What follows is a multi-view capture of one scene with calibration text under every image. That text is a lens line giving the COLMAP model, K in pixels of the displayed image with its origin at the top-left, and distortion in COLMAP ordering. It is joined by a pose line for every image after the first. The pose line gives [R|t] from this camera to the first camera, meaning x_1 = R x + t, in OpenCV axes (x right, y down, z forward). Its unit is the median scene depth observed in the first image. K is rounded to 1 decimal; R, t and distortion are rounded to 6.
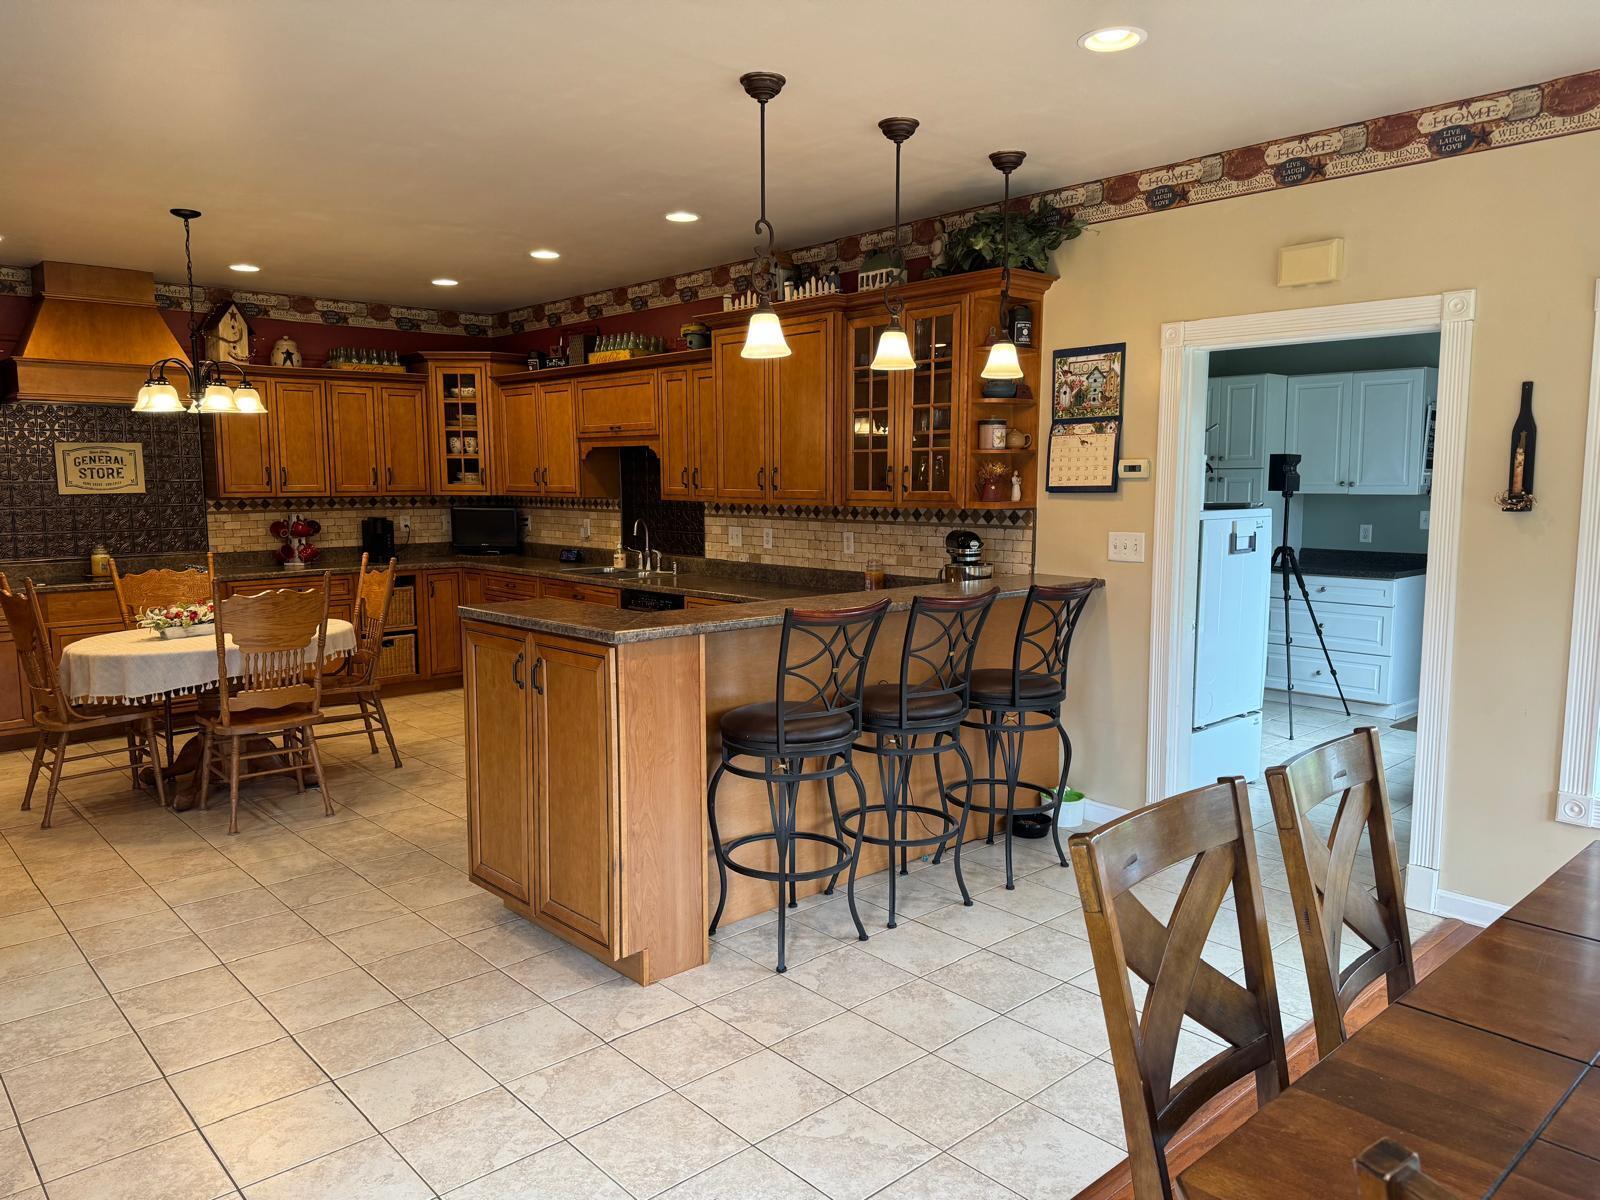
lens RADIAL K [[1128.5, 0, 805.7], [0, 1128.5, 598.3], [0, 0, 1]] dist [0.027021, -0.017574]
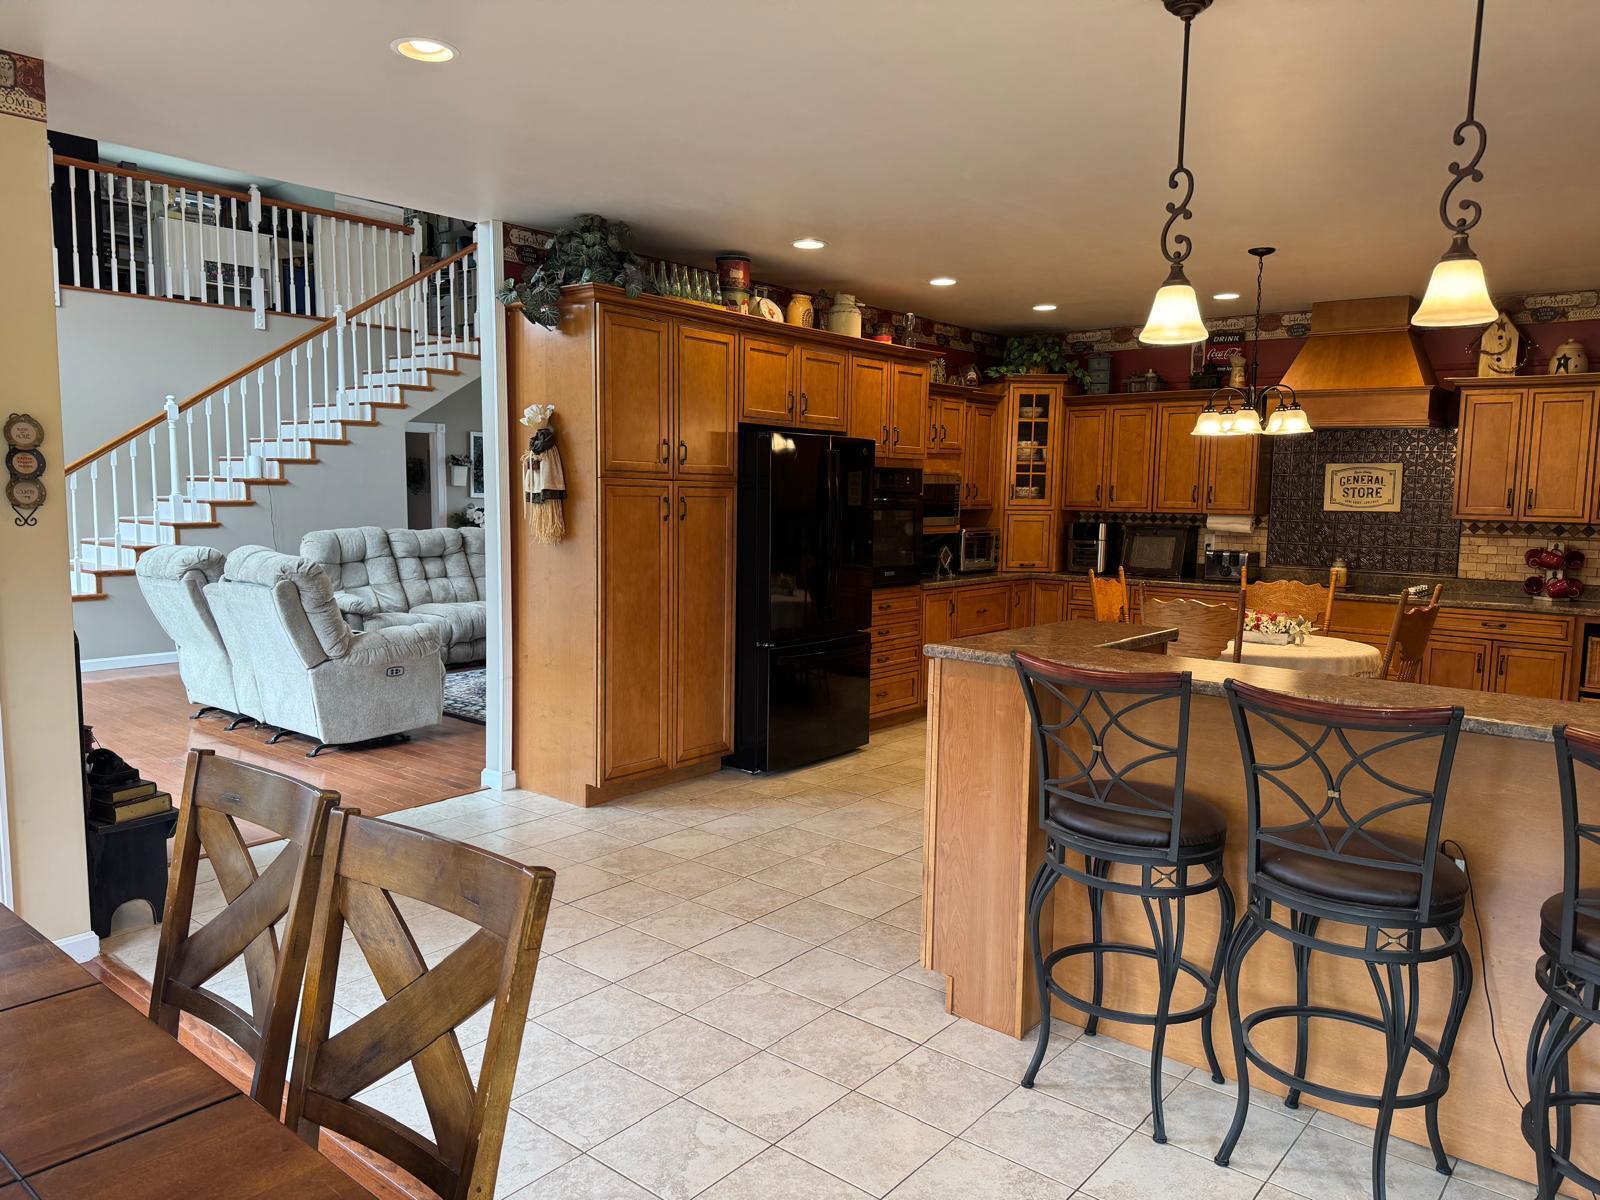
lens RADIAL K [[1128.5, 0, 807.5], [0, 1128.5, 608.2], [0, 0, 1]] dist [0.027021, -0.017574]
pose [[0.131784, 0.115980, -0.984470, 0.382304], [-0.128824, 0.986713, 0.099000, -0.041316], [0.982872, 0.113777, 0.144974, 0.349969]]
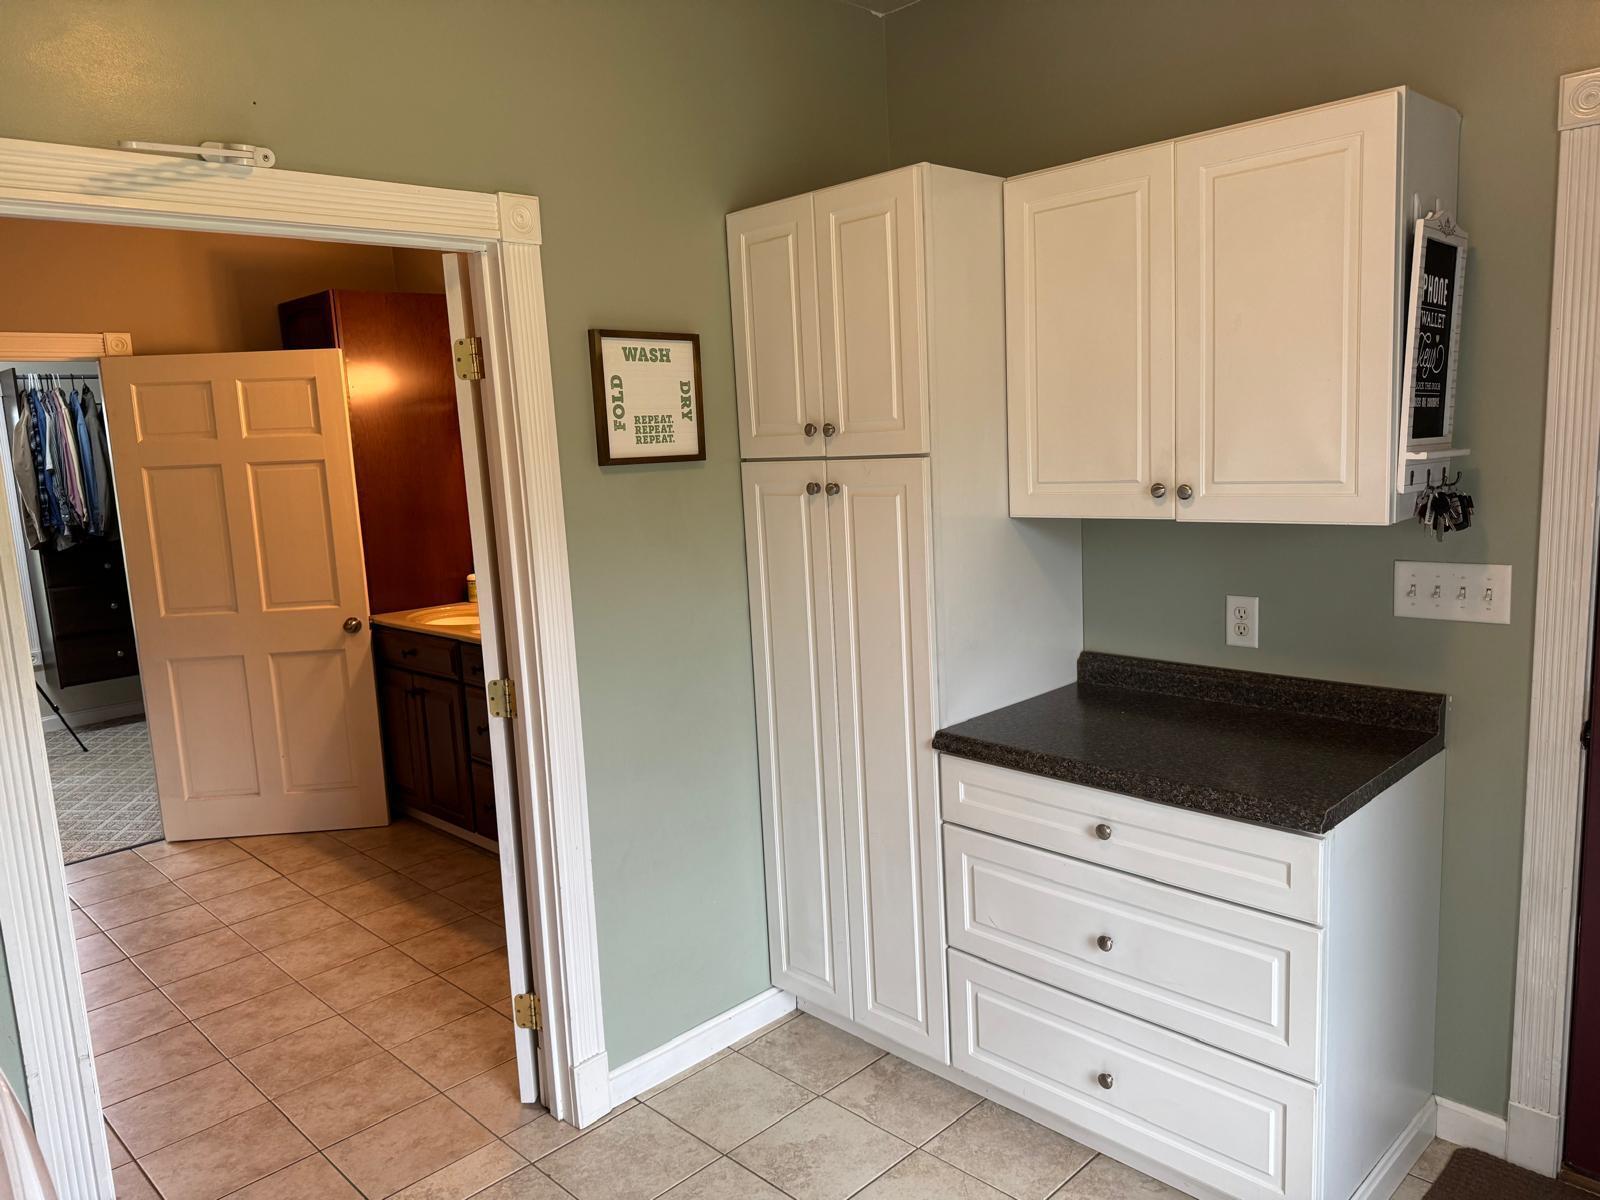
lens RADIAL K [[1128.5, 0, 786.7], [0, 1128.5, 598.1], [0, 0, 1]] dist [0.027021, -0.017574]
pose [[0.998612, -0.050797, 0.013893, 0.390294], [0.050144, 0.997777, 0.043895, -0.097304], [-0.016091, -0.043137, 0.998940, 0.731413]]
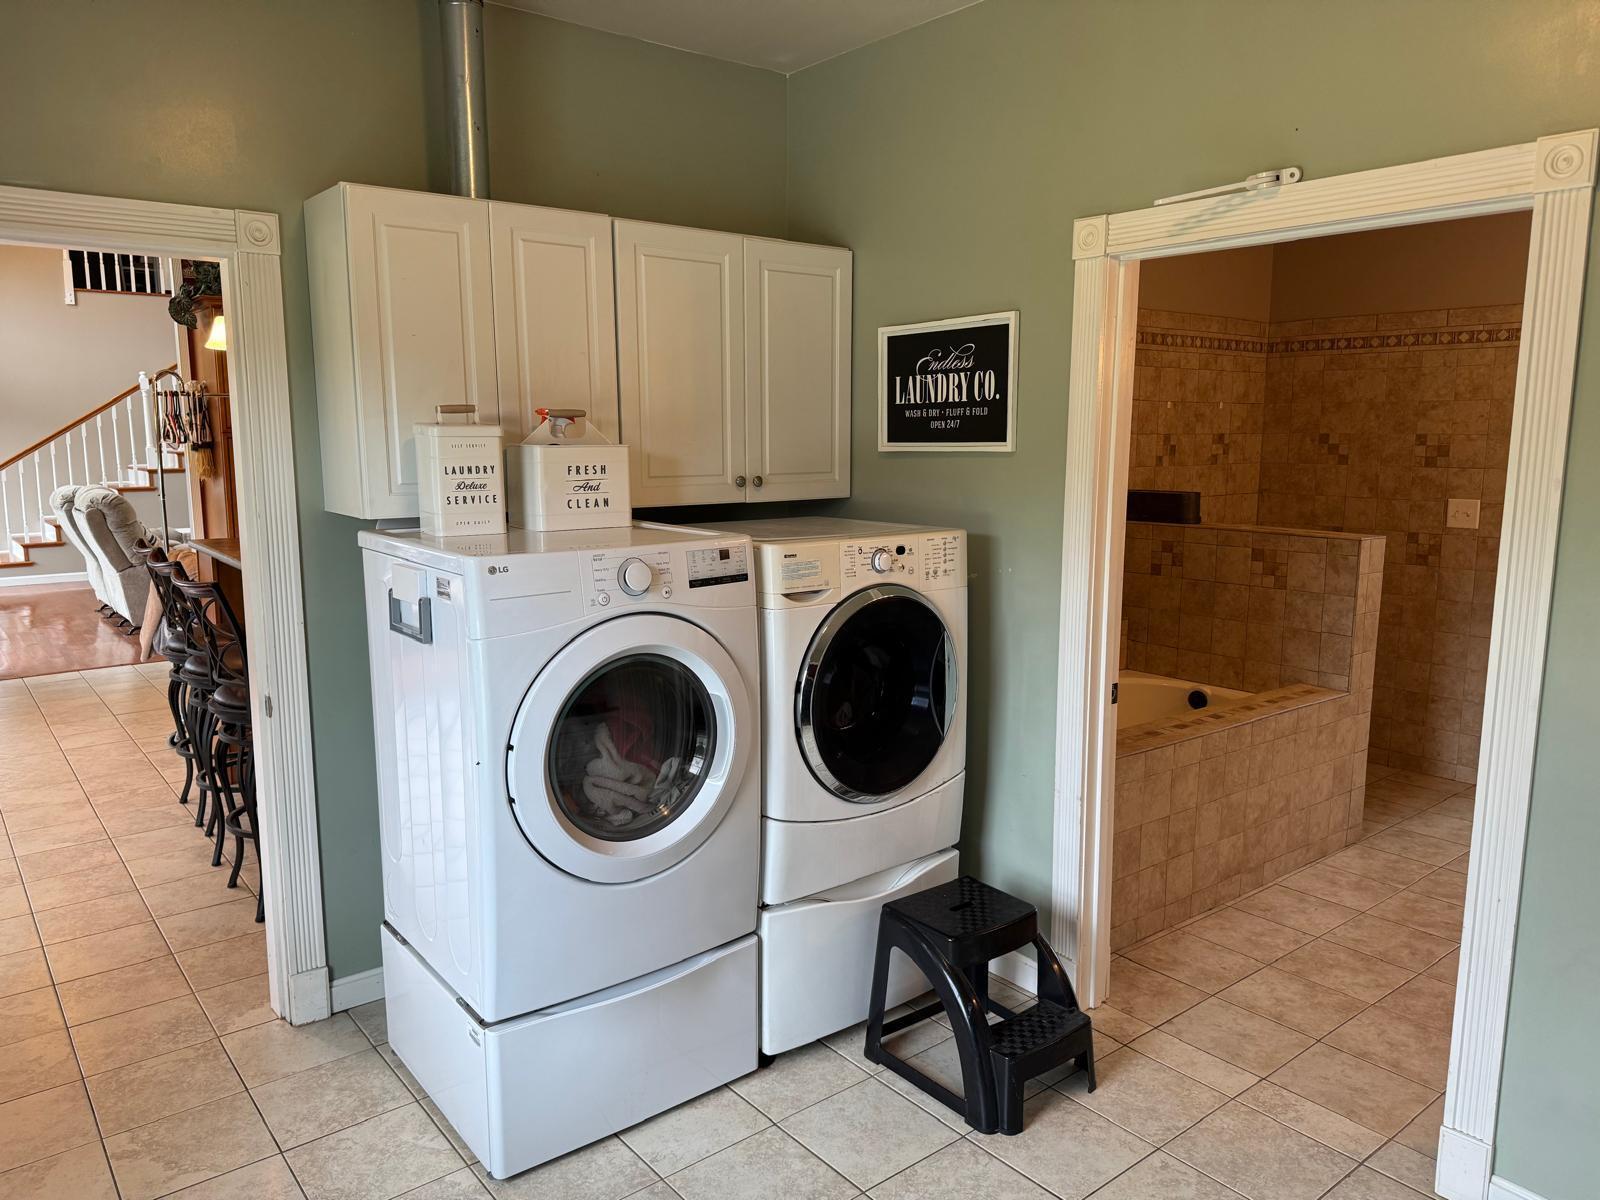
lens RADIAL K [[1128.5, 0, 786.3], [0, 1128.5, 592.3], [0, 0, 1]] dist [0.027021, -0.017574]
pose [[-0.071612, 0.152752, -0.985667, 0.651242], [-0.110018, 0.980964, 0.160017, -0.117354], [0.991346, 0.119900, -0.053443, 0.915379]]
